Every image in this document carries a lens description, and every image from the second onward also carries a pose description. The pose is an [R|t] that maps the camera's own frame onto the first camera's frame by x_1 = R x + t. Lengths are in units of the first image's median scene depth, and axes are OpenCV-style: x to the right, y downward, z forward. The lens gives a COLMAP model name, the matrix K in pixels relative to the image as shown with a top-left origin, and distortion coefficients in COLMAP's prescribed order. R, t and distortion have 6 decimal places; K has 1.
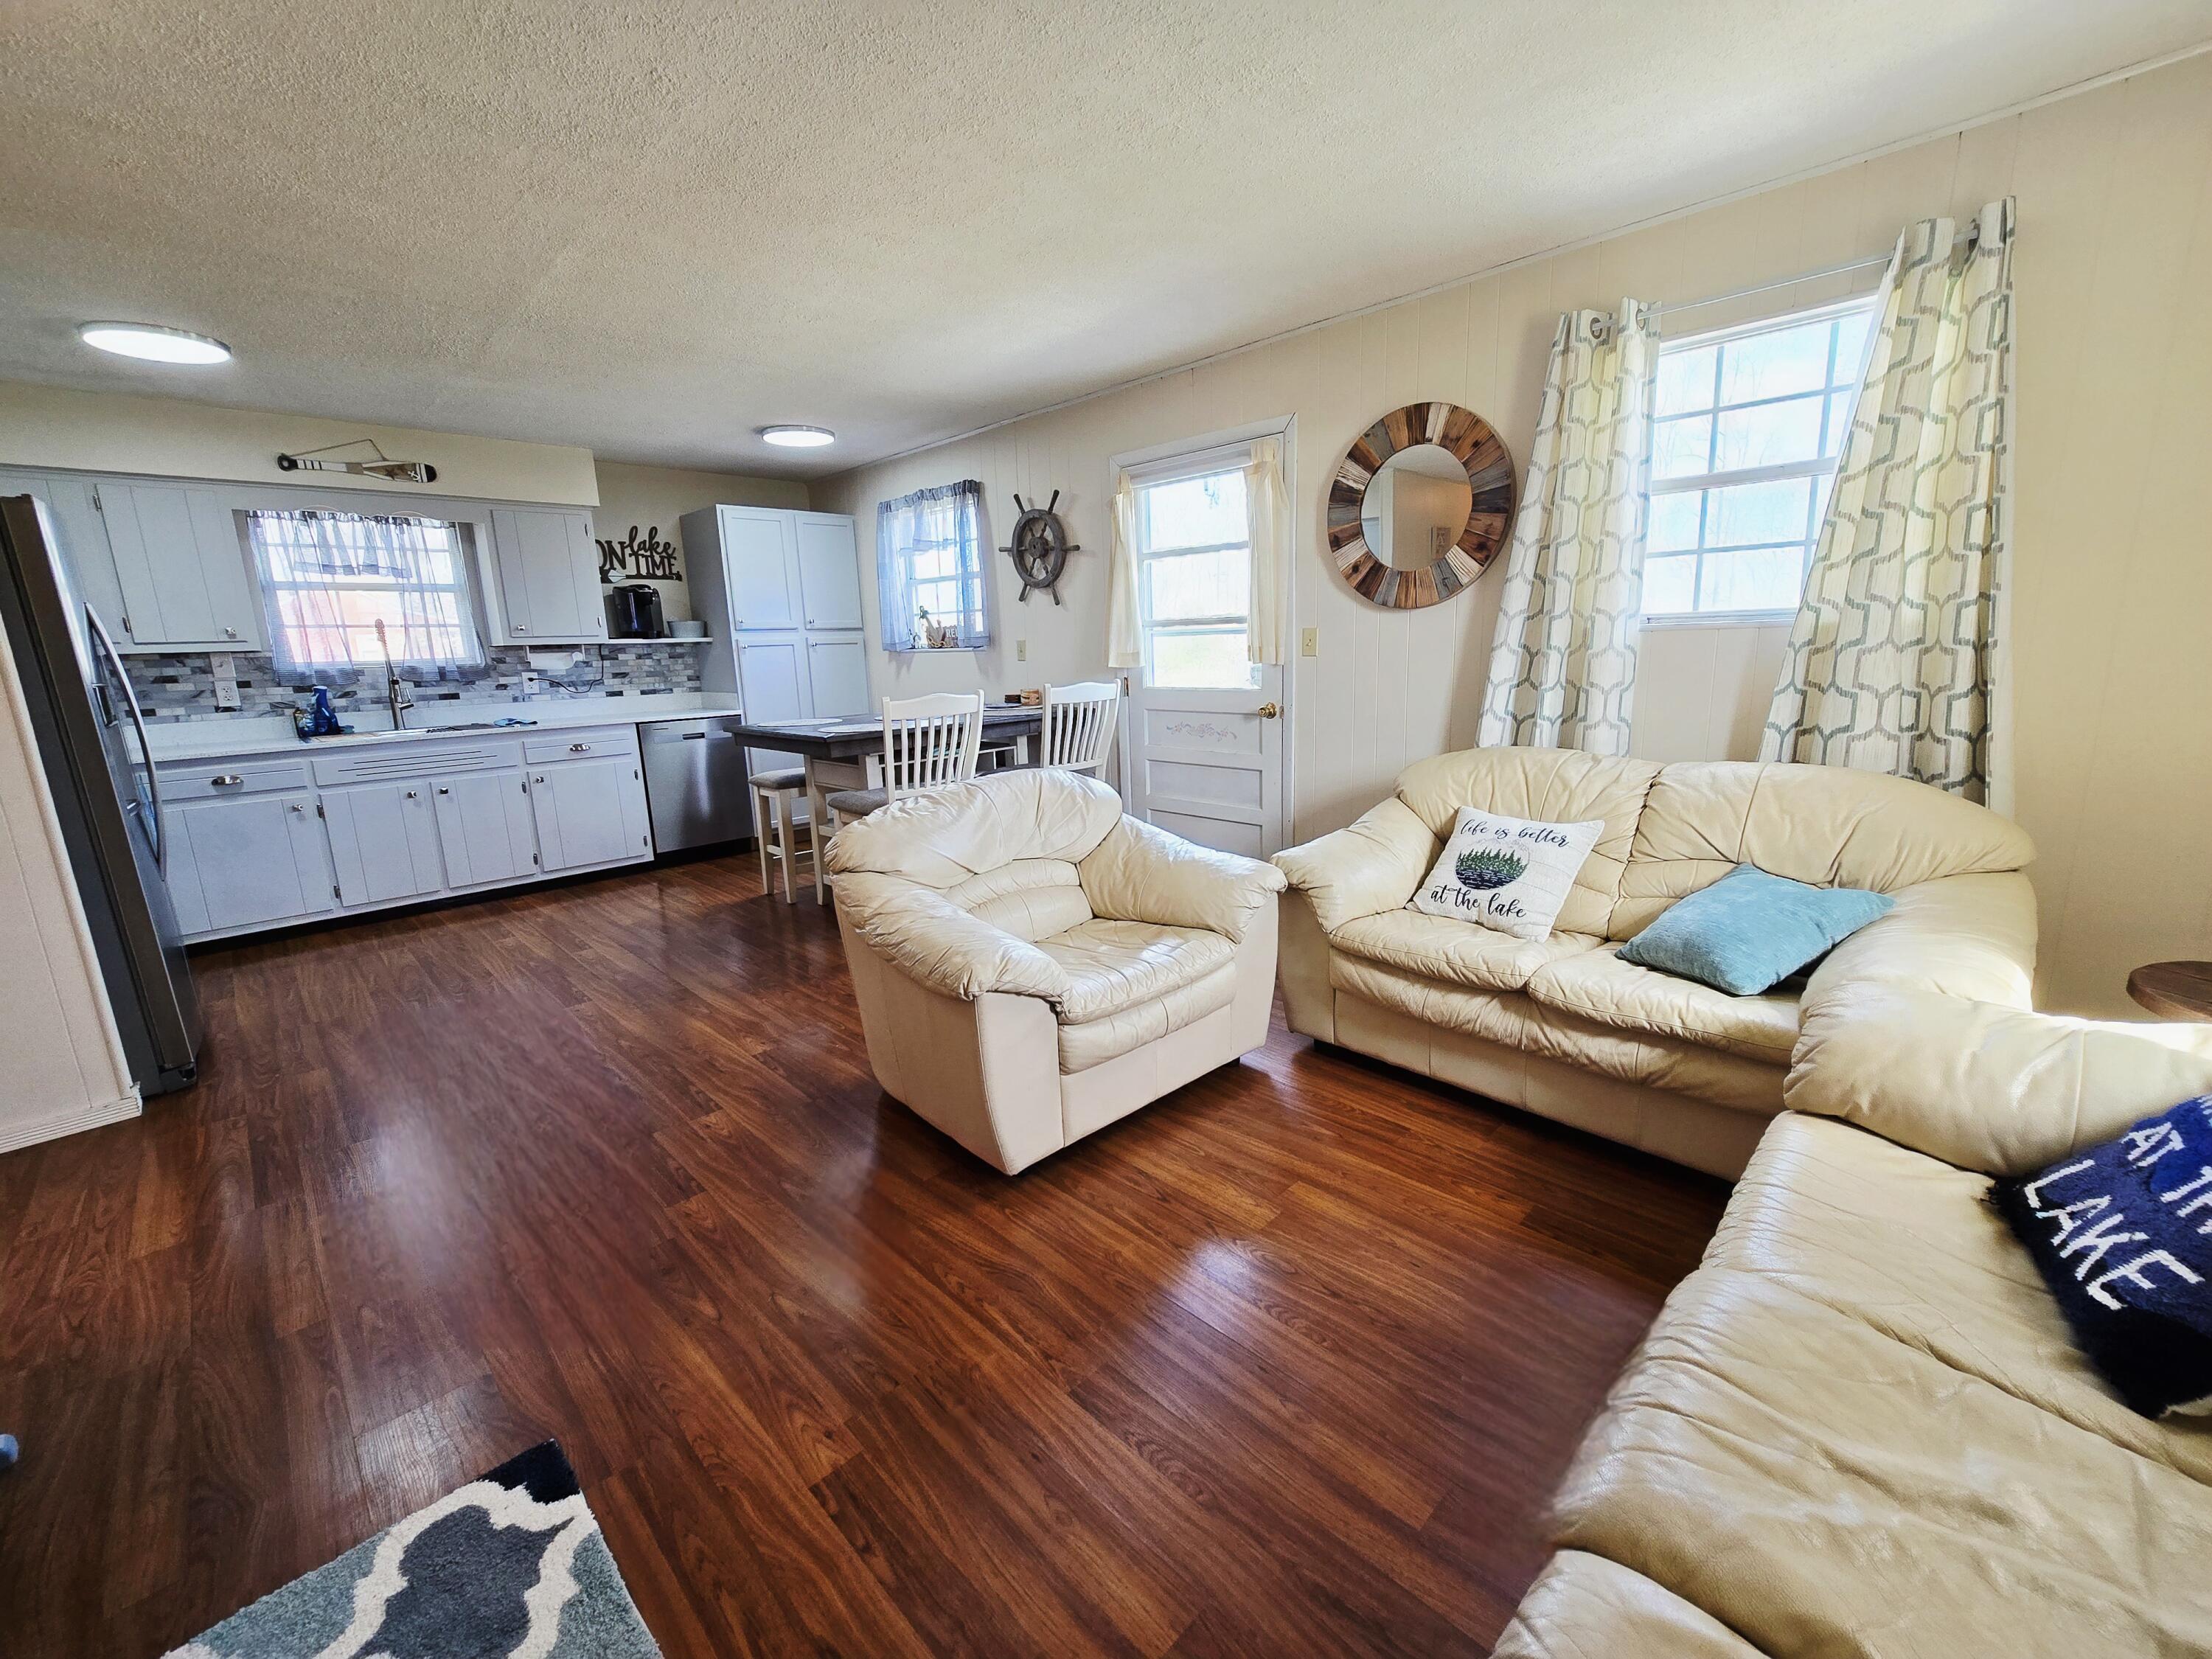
lens RADIAL K [[898.4, 0, 1108.3], [0, 898.4, 831.5], [0, 0, 1]] dist [-0.003941, 0.000355]
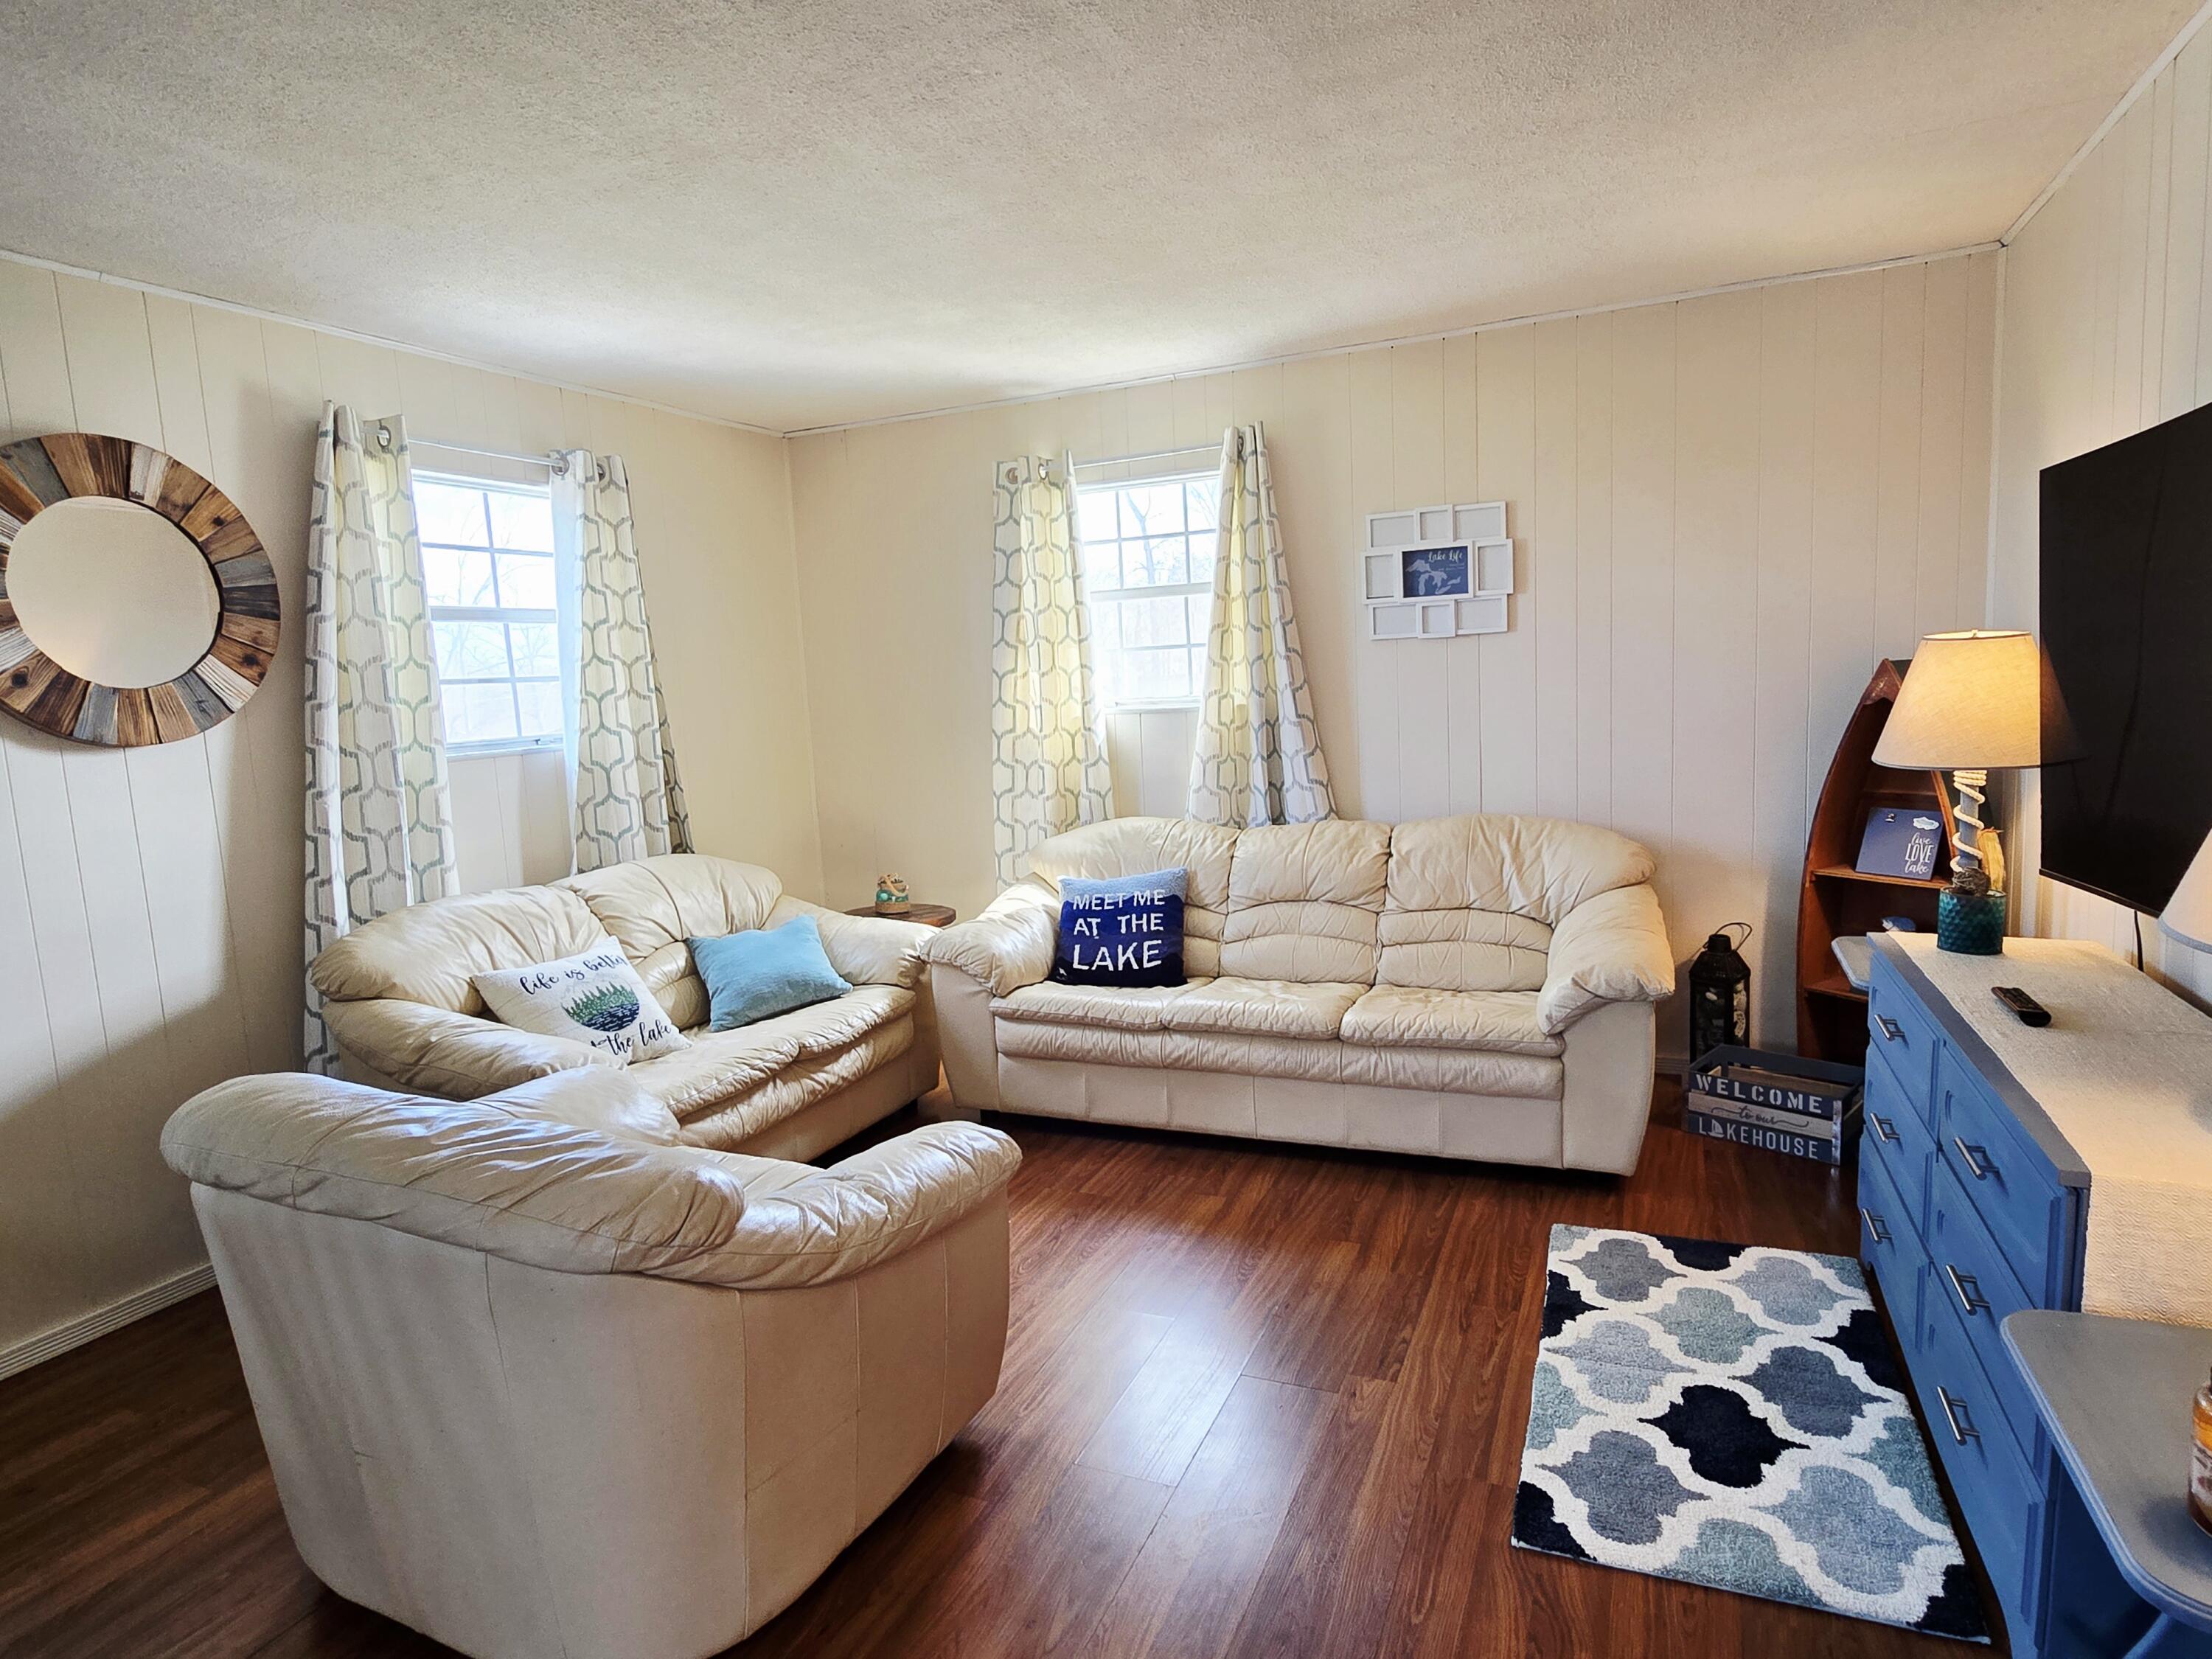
lens RADIAL K [[1213.9, 0, 1112.4], [0, 1213.9, 832.2], [0, 0, 1]] dist [0.004522, -0.010512]
pose [[-0.360256, -0.065610, 0.930543, -0.715293], [0.256673, 0.952049, 0.166496, -0.160664], [-0.896847, 0.298826, -0.326141, 0.697450]]
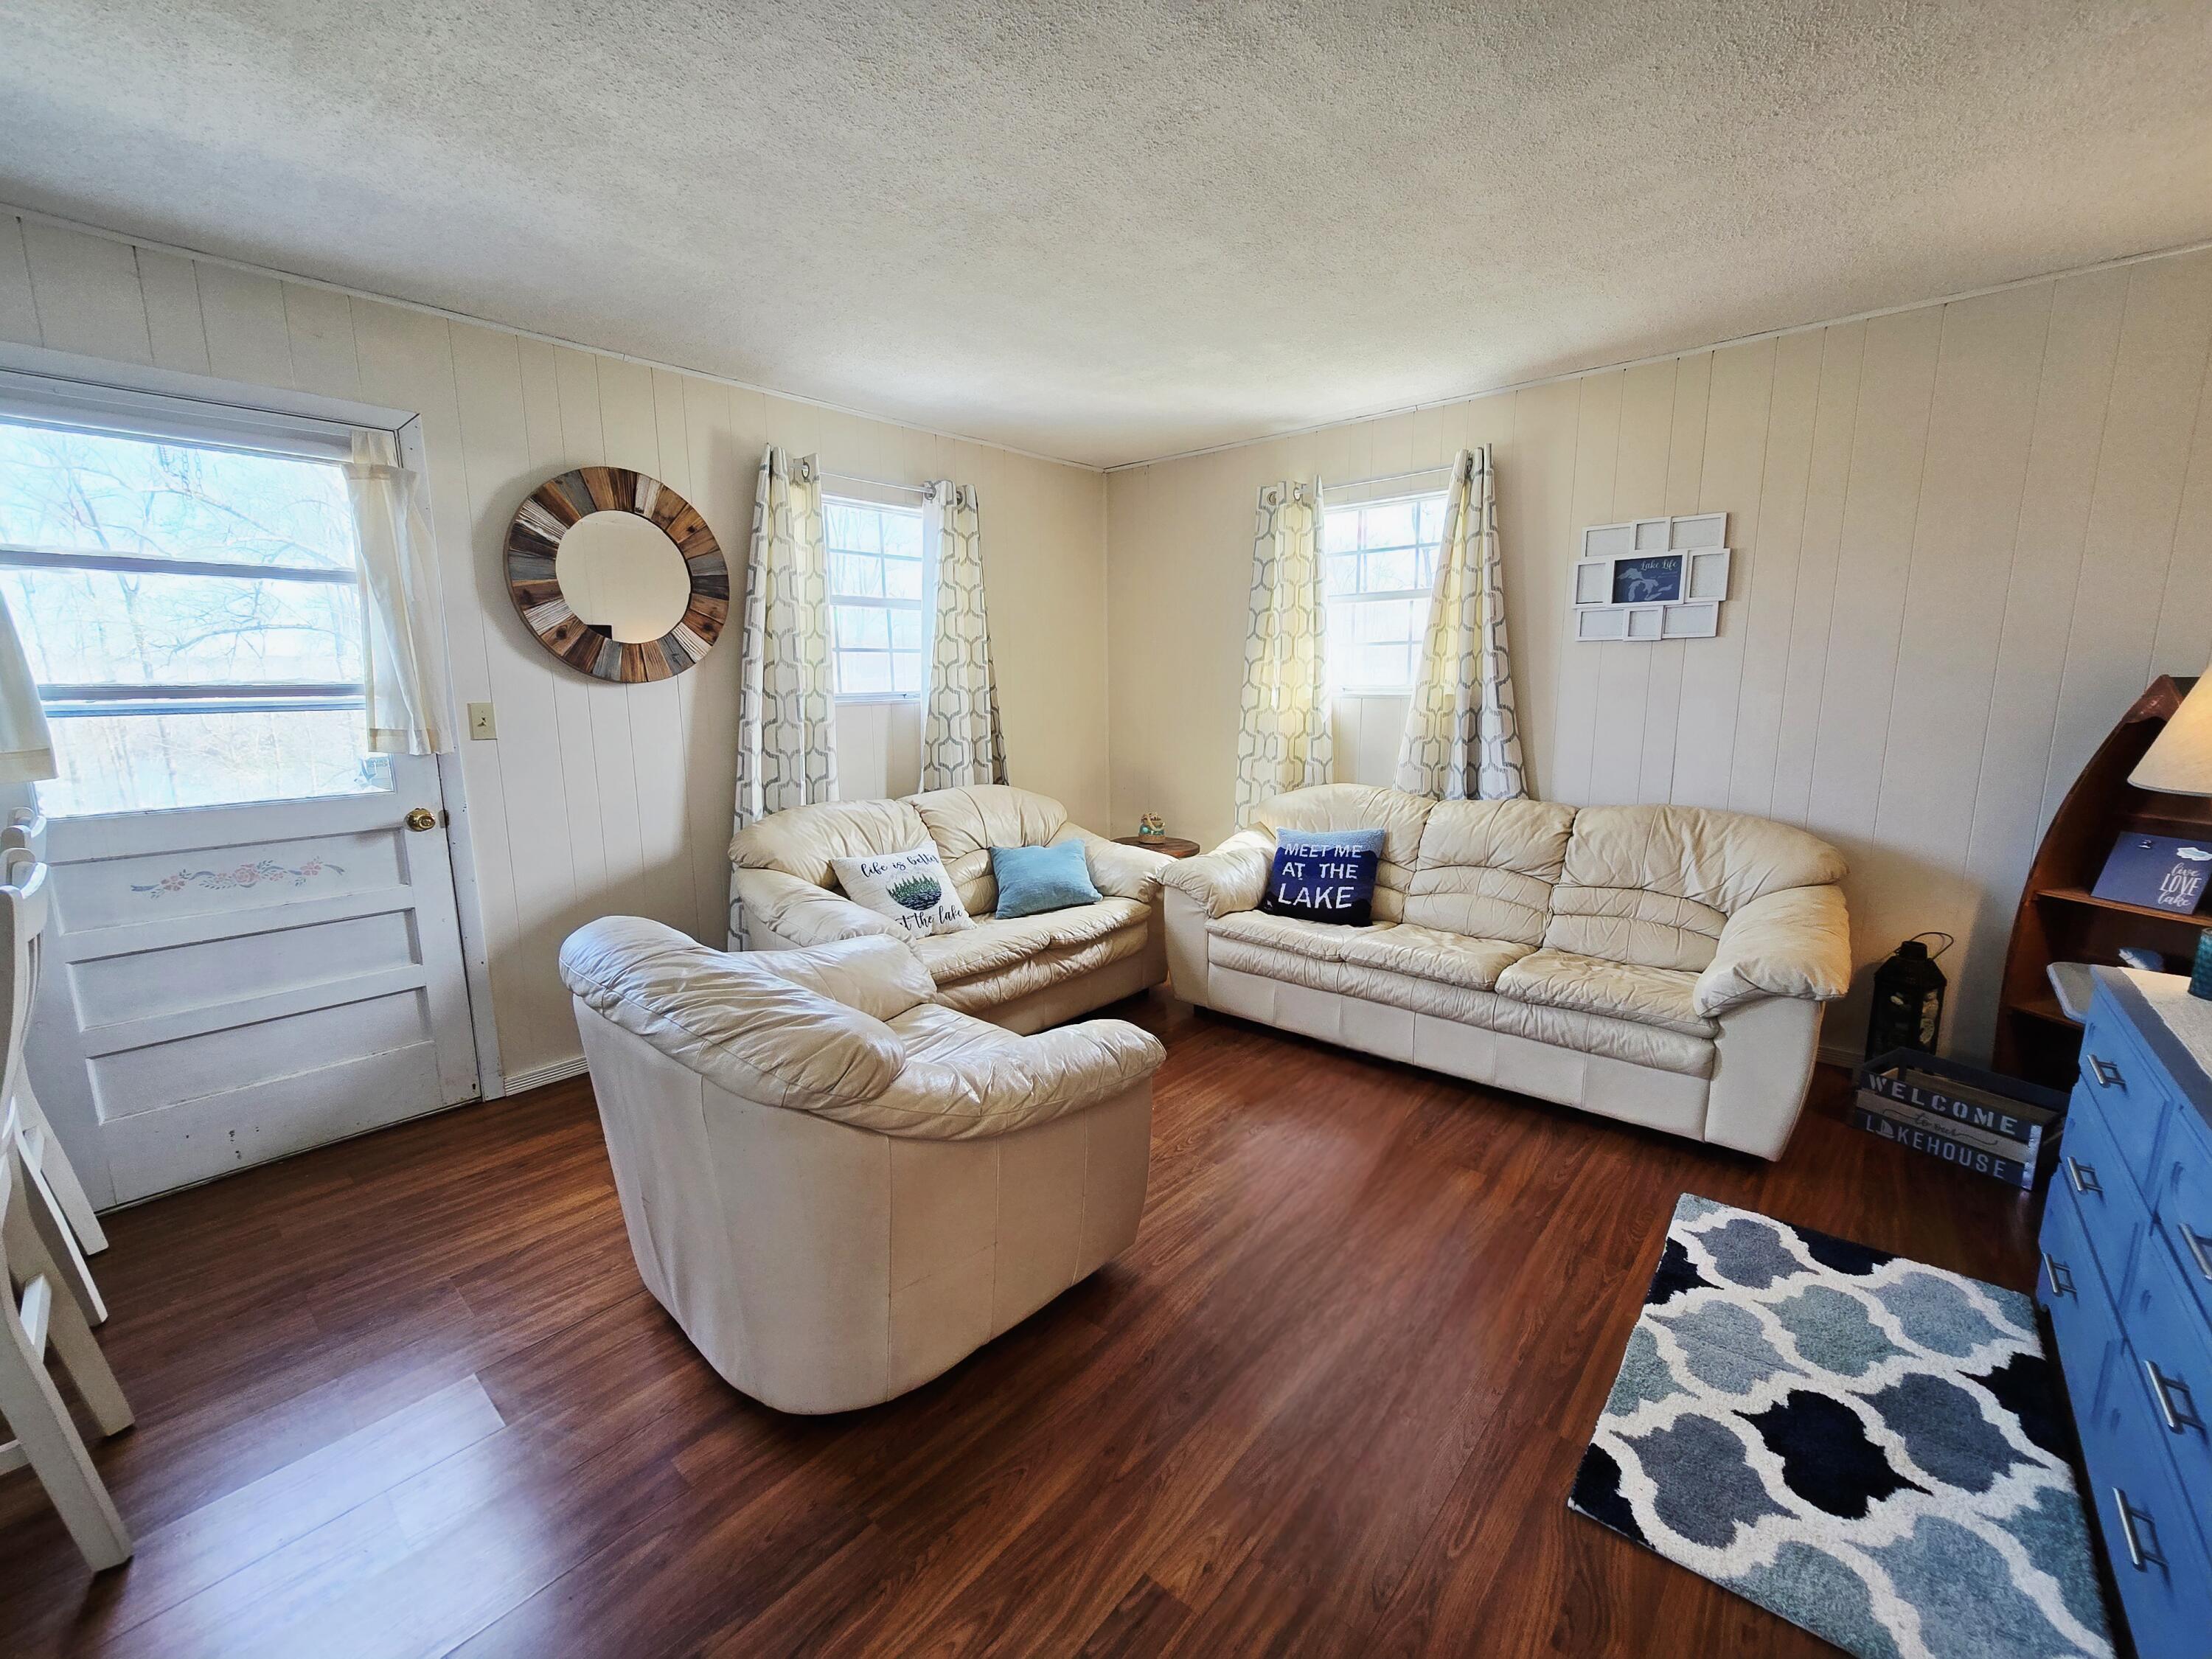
lens RADIAL K [[898.4, 0, 1108.3], [0, 898.4, 831.5], [0, 0, 1]] dist [-0.003941, 0.000355]
pose [[-0.067888, -0.133108, 0.988774, -0.648069], [0.219720, 0.964733, 0.144957, -0.129472], [-0.973198, 0.227094, -0.036247, 0.602870]]
